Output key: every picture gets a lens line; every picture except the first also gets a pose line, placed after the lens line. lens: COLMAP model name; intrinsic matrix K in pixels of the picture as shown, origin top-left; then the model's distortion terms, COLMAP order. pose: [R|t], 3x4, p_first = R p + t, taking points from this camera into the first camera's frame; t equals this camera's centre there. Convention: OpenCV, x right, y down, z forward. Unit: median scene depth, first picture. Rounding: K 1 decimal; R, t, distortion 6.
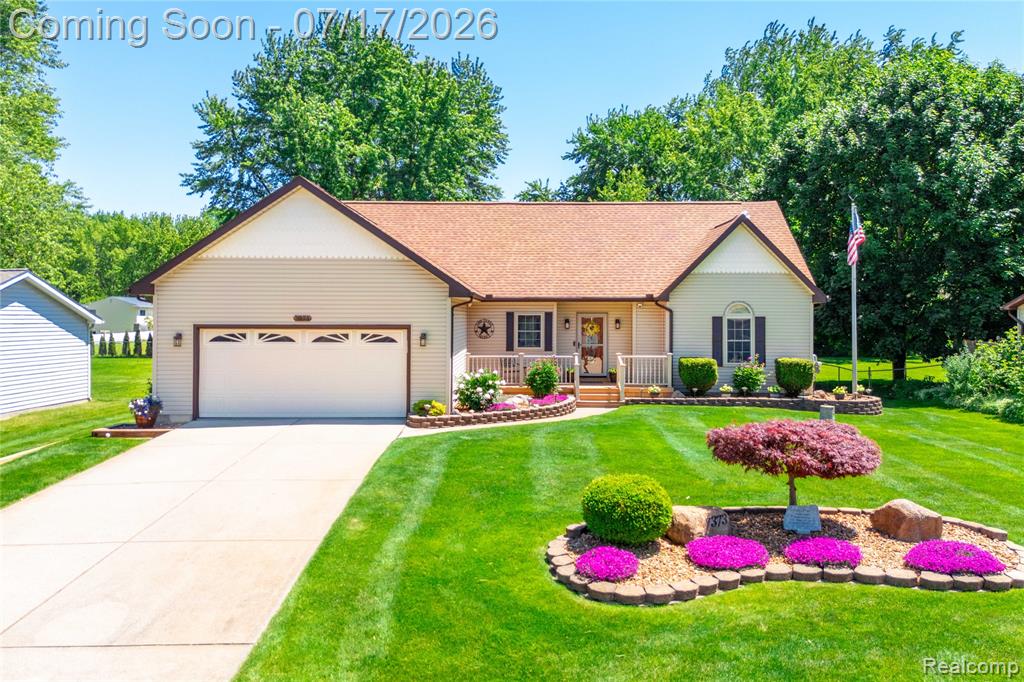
lens RADIAL K [[715.2, 0, 510.8], [0, 715.2, 336.8], [0, 0, 1]] dist [0.038888, 0.001805]
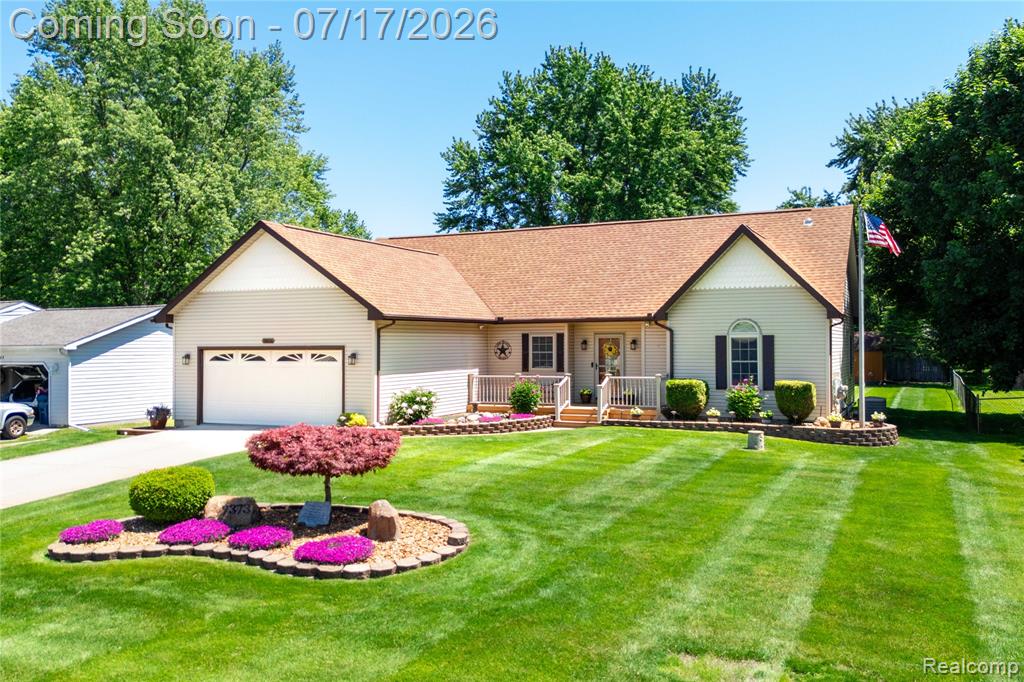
lens RADIAL K [[715.2, 0, 485.0], [0, 715.2, 348.4], [0, 0, 1]] dist [0.038888, 0.001805]
pose [[0.937416, -0.005391, -0.348170, 0.329915], [-0.000830, 0.999843, -0.017718, 0.005339], [0.348211, 0.016898, 0.937264, 0.015340]]
